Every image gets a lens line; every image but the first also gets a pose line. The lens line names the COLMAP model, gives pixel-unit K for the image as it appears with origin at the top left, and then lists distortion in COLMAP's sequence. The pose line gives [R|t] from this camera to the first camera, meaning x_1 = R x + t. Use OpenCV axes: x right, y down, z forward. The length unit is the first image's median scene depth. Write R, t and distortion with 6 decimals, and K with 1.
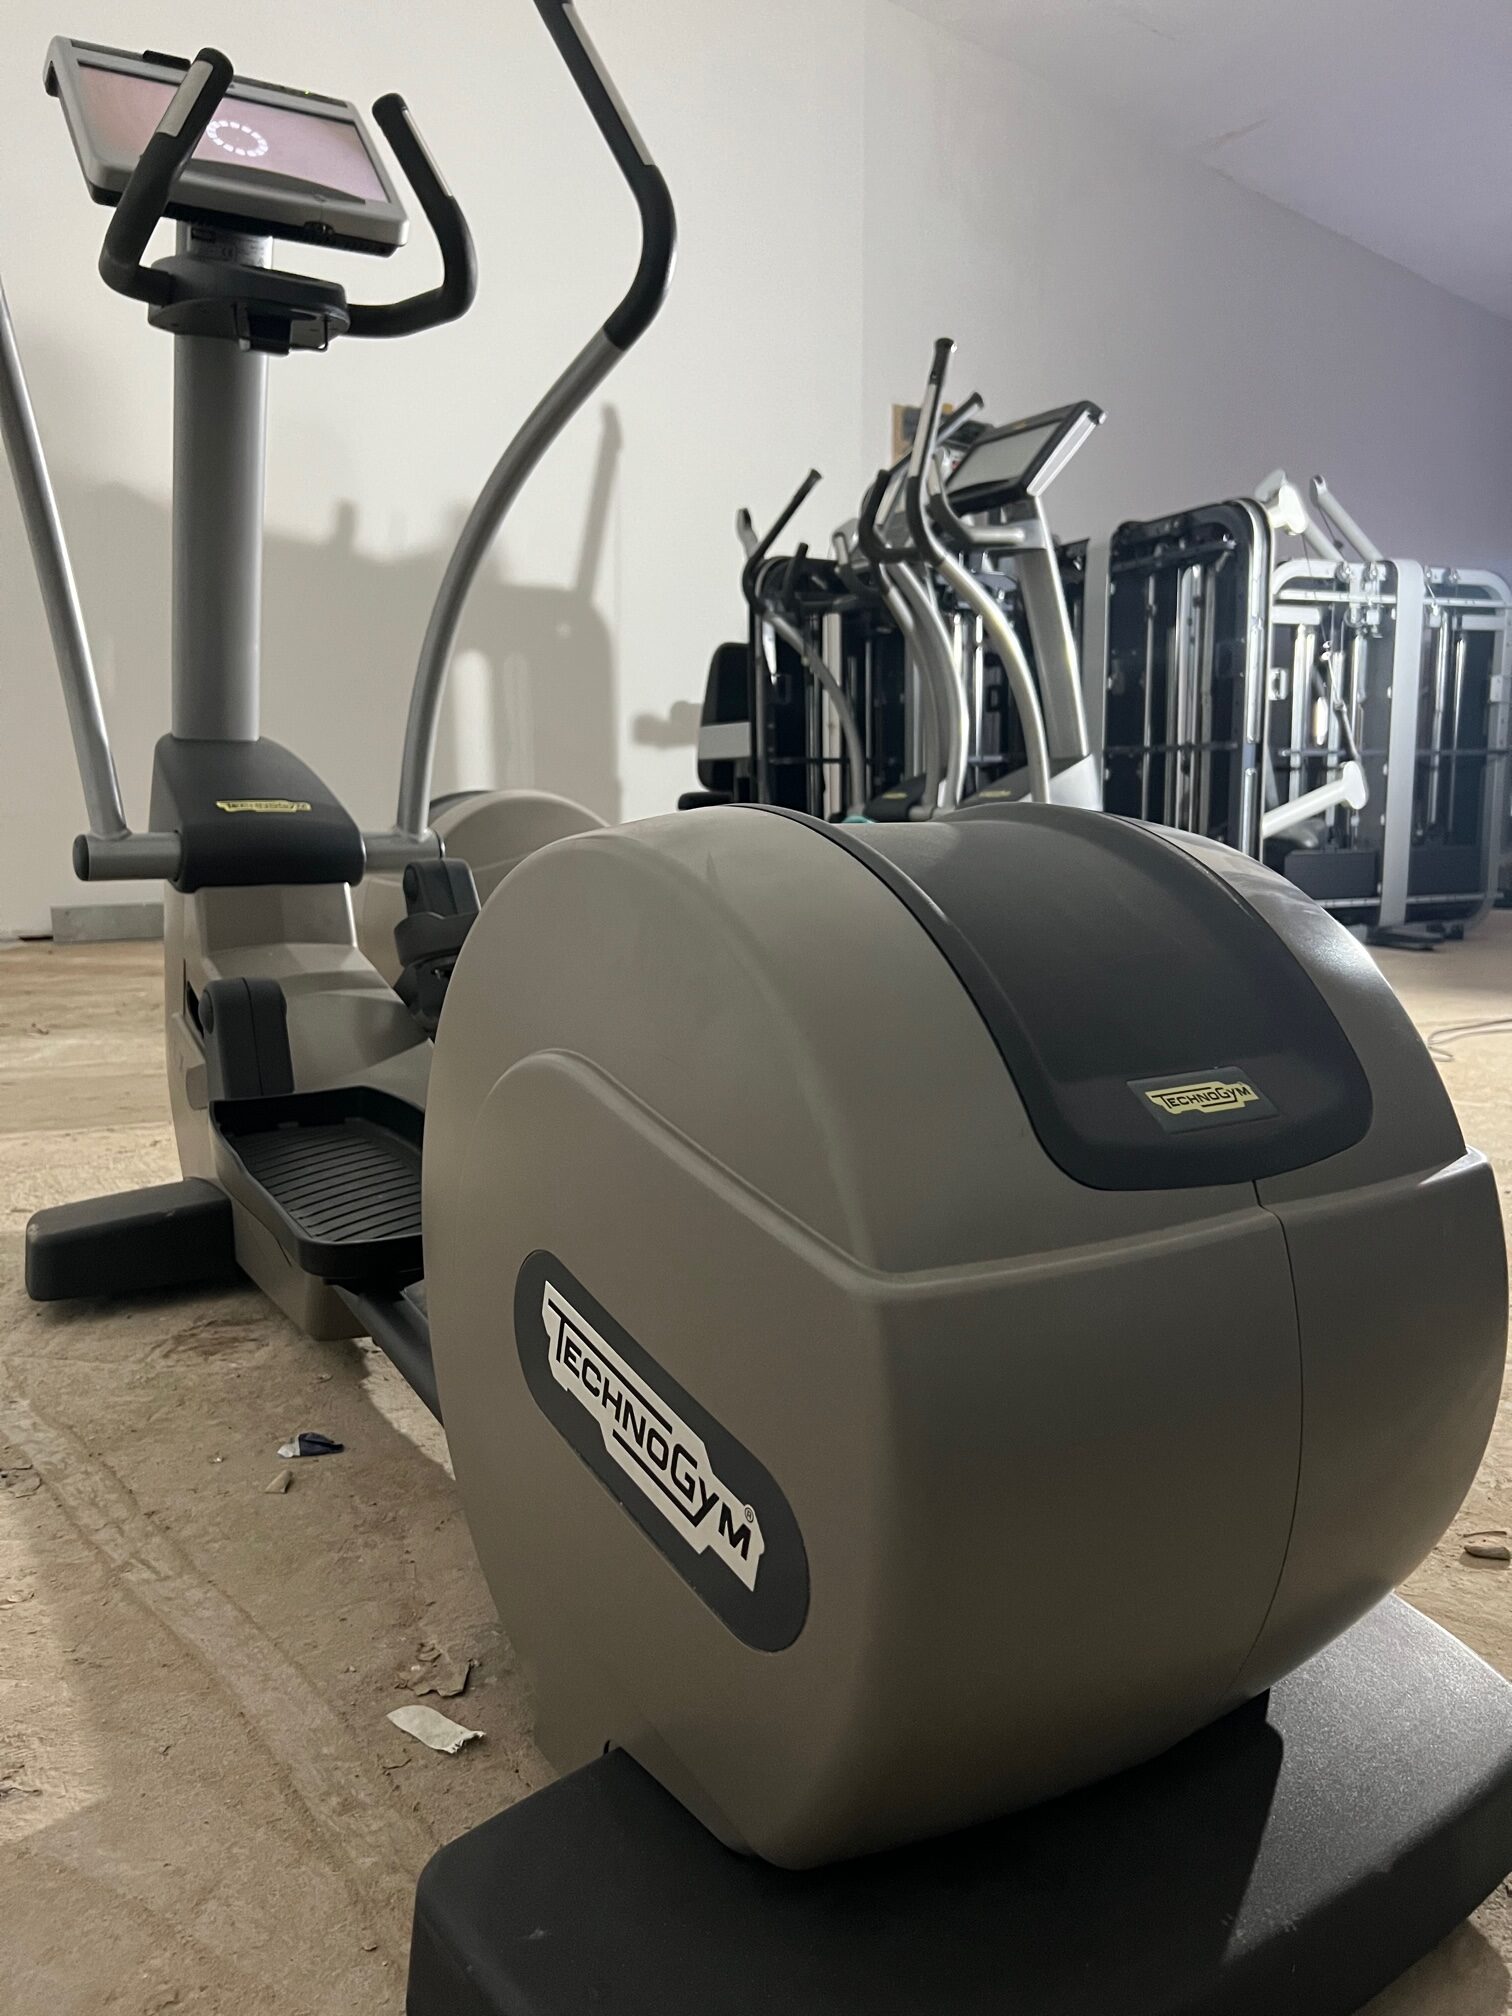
lens RADIAL K [[1521.5, 0, 723.1], [0, 1521.5, 1007.2], [0, 0, 1]] dist [0.043458, -0.047611]
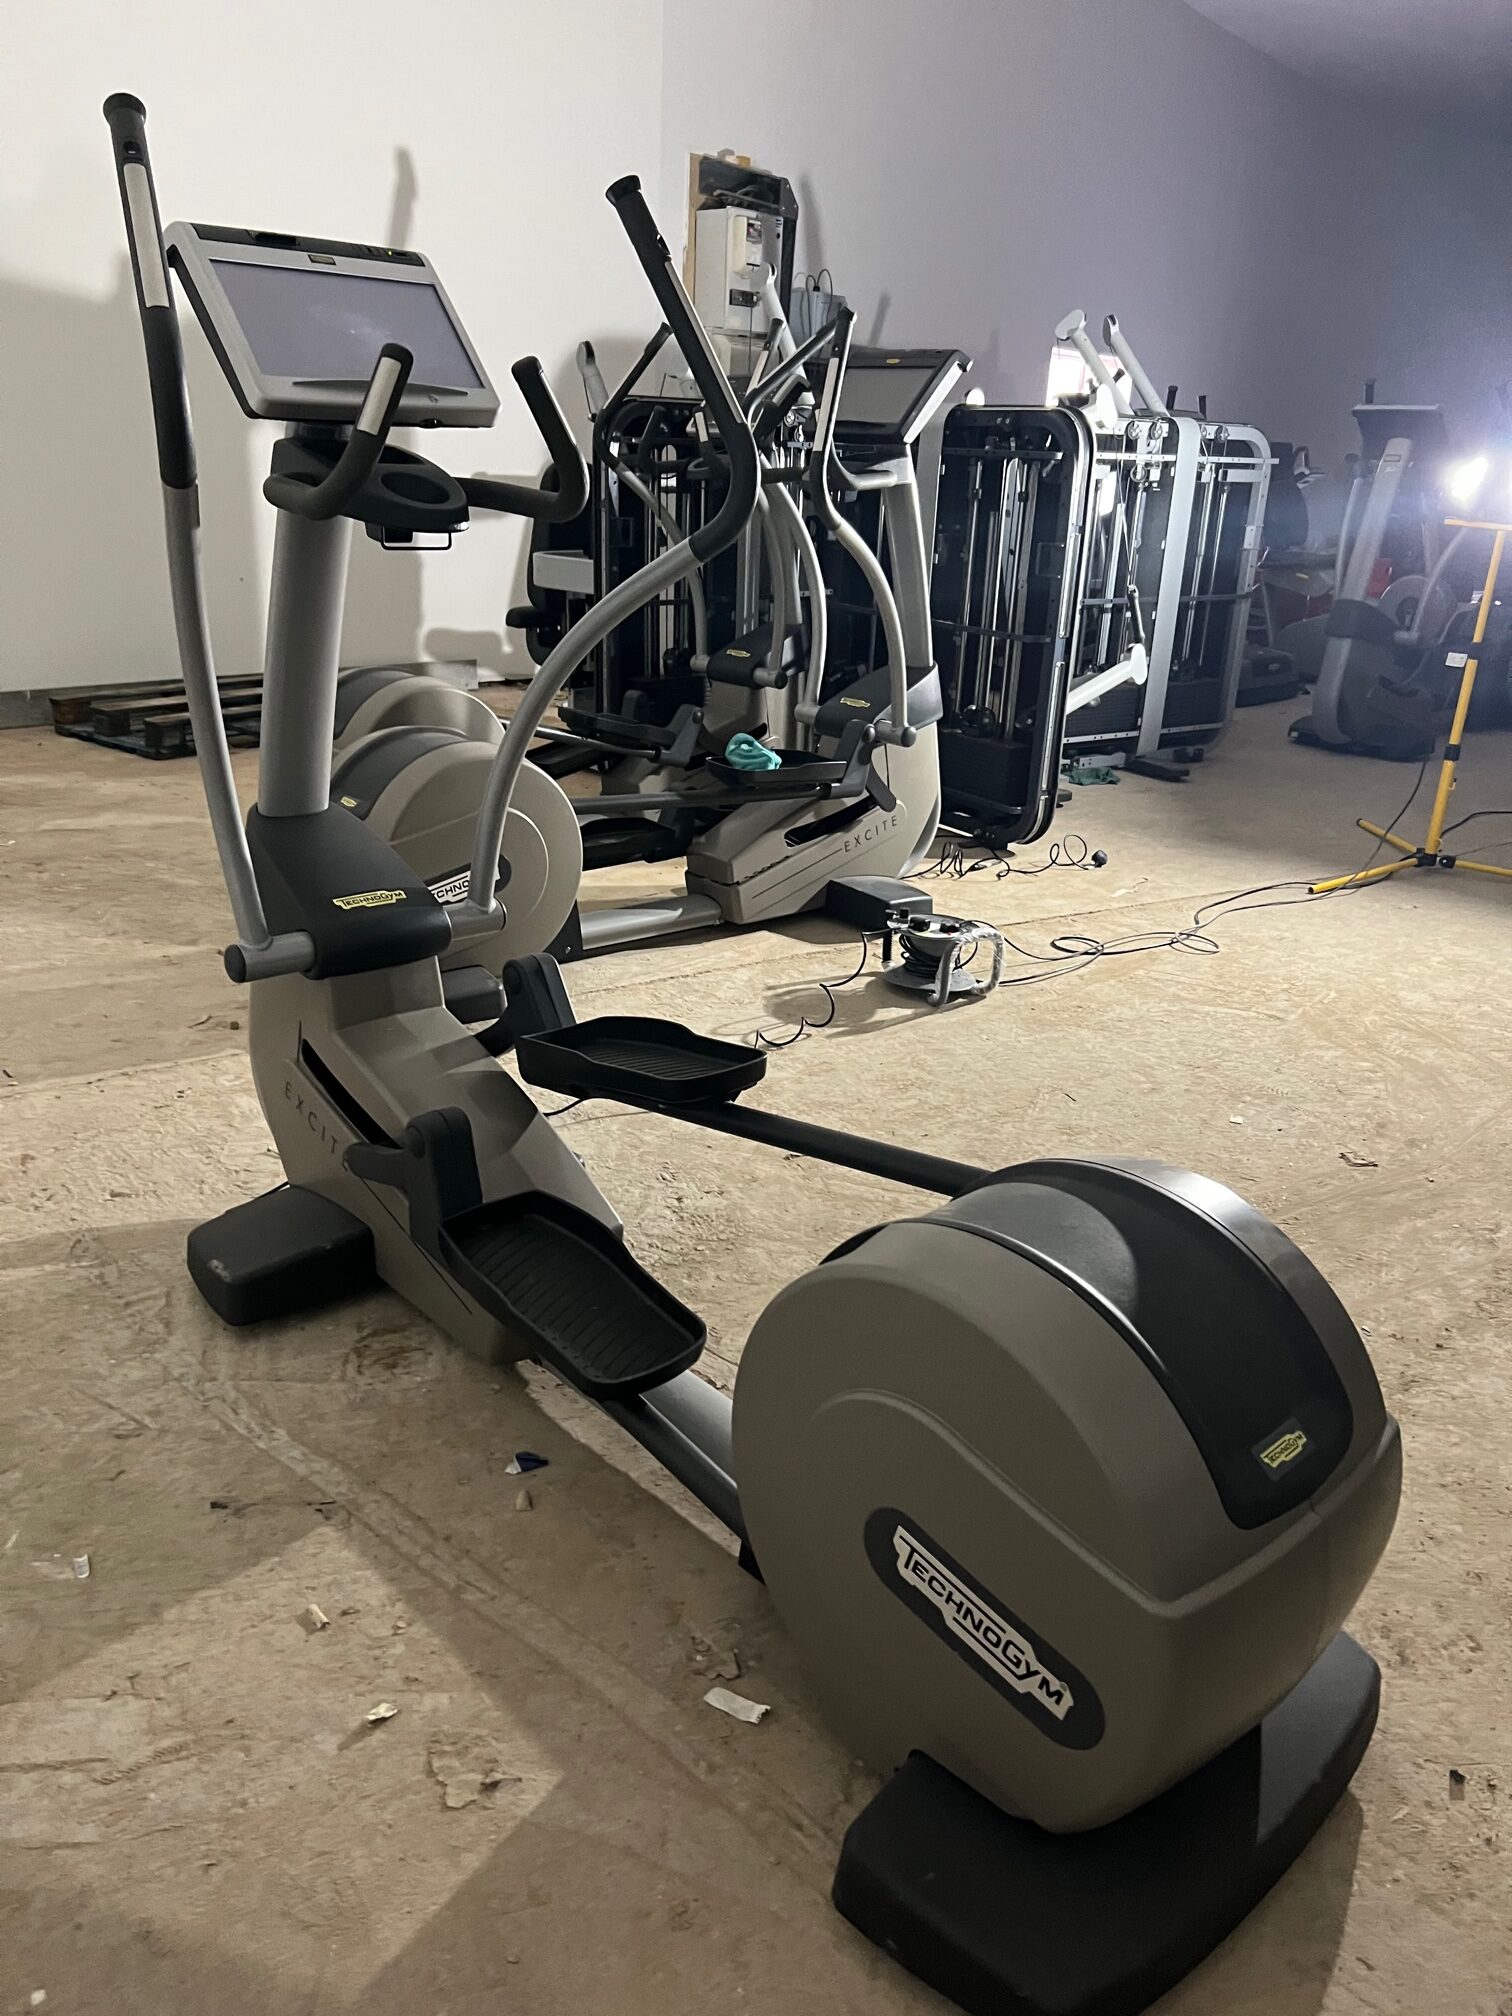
lens RADIAL K [[1509.0, 0, 724.4], [0, 1509.0, 1005.0], [0, 0, 1]] dist [0.071490, -0.111205]
pose [[0.982652, -0.022295, 0.184116, -0.162670], [-0.017656, 0.976993, 0.212541, -0.201061], [-0.184619, -0.212104, 0.959650, -0.130858]]
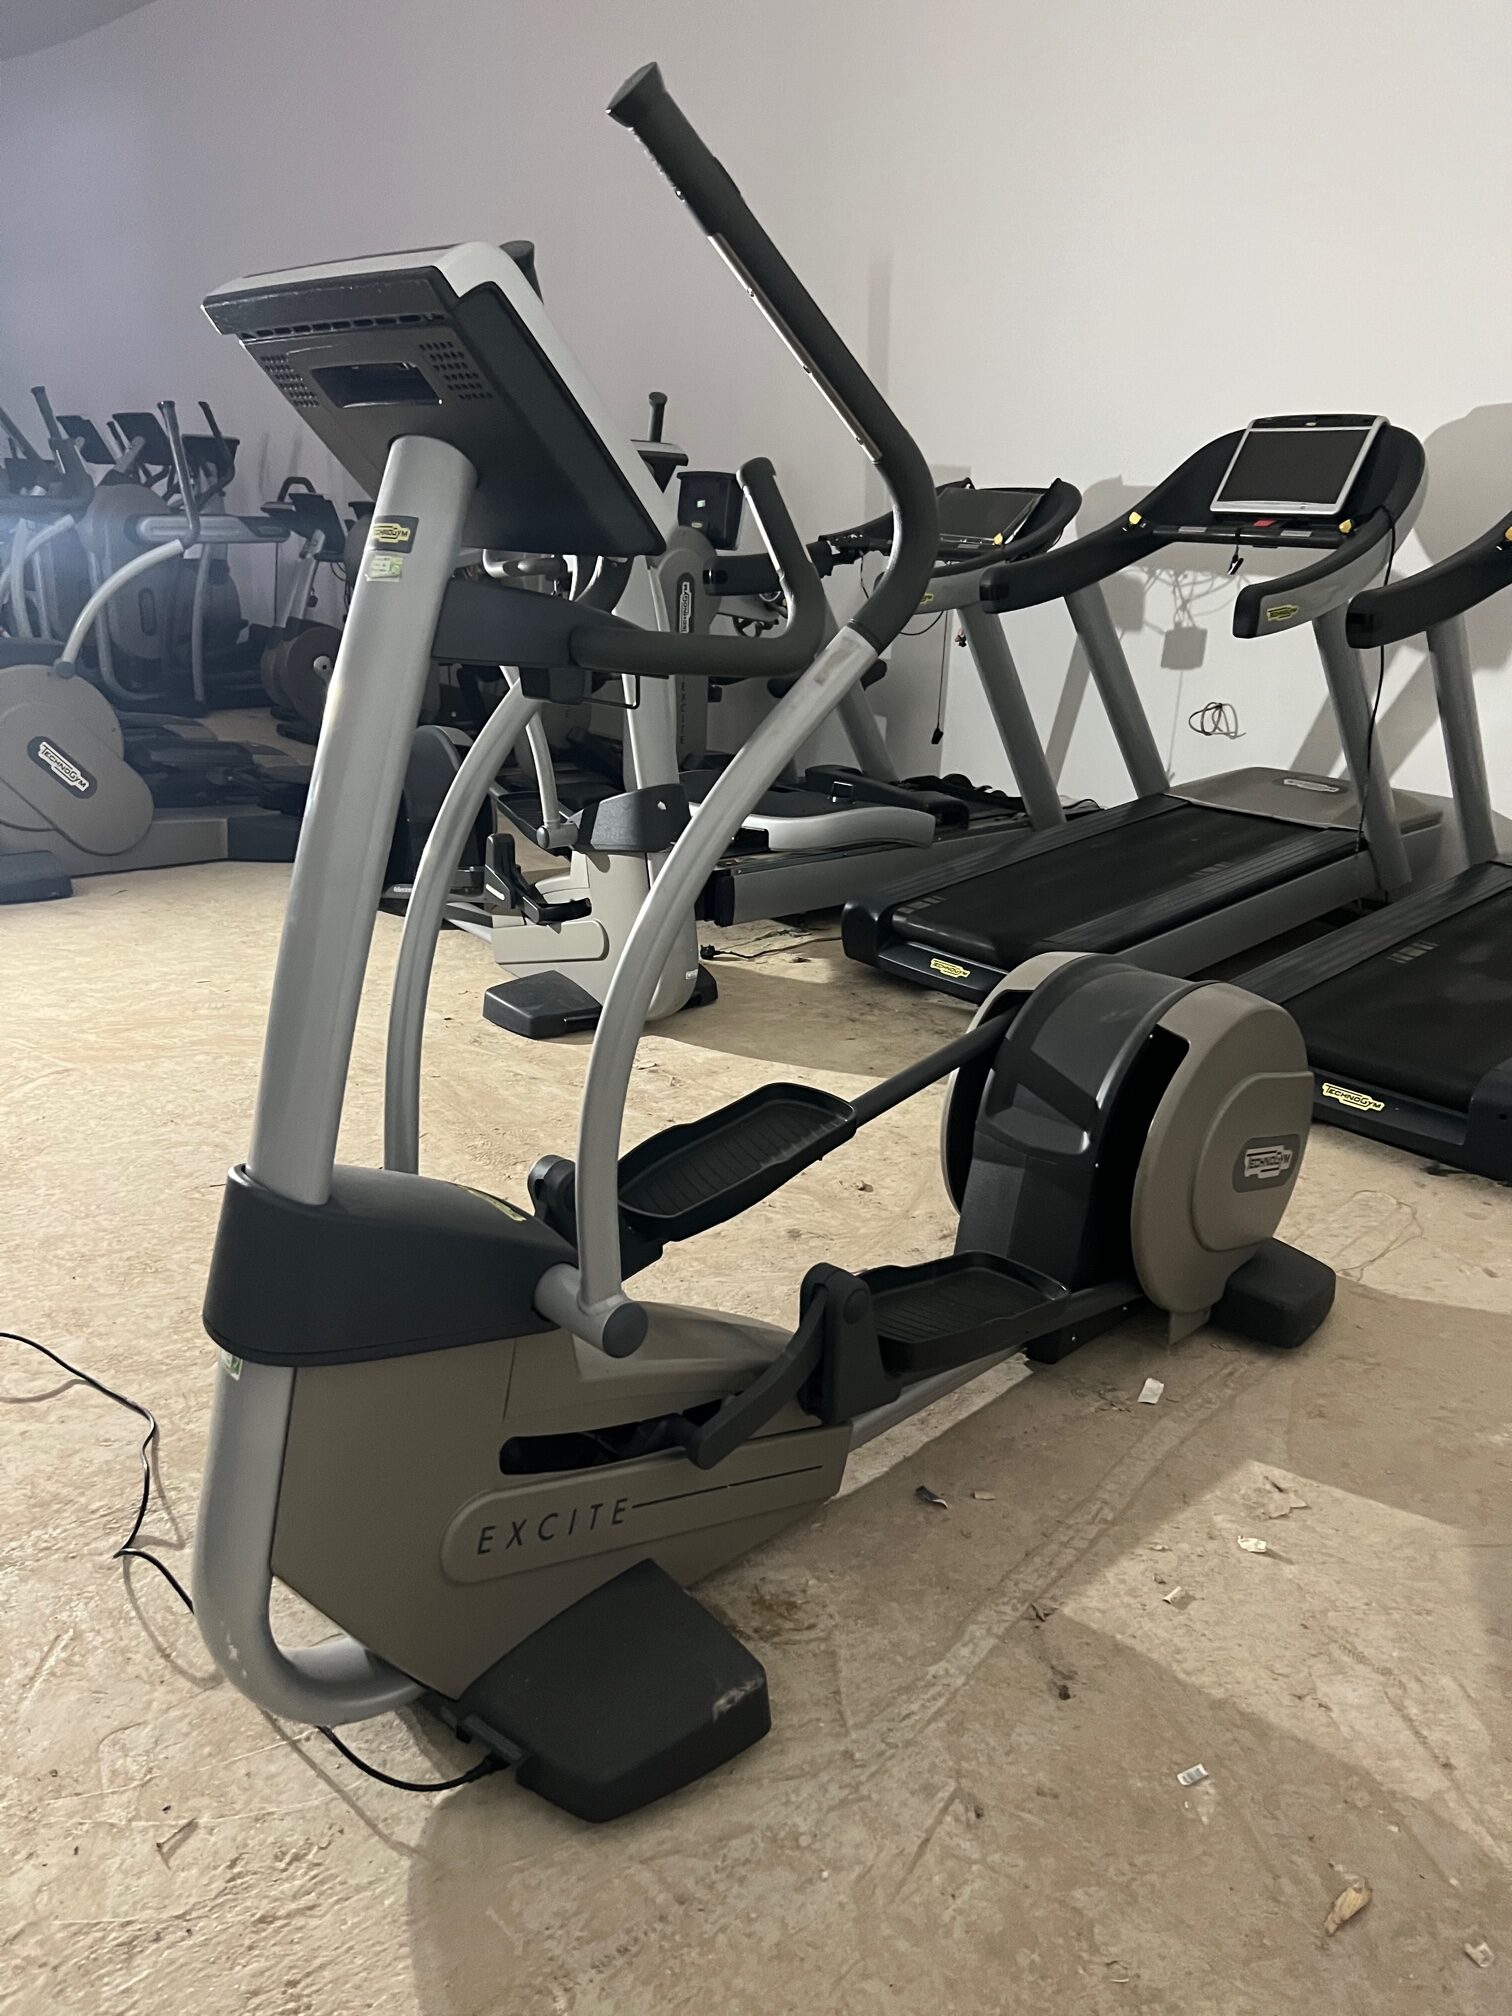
lens RADIAL K [[1509.0, 0, 724.4], [0, 1509.0, 1005.0], [0, 0, 1]] dist [0.071490, -0.111205]
pose [[-0.207324, -0.302263, 0.930405, -0.707476], [0.117275, 0.936532, 0.330386, -0.327874], [-0.971218, 0.177610, -0.158717, 0.650174]]
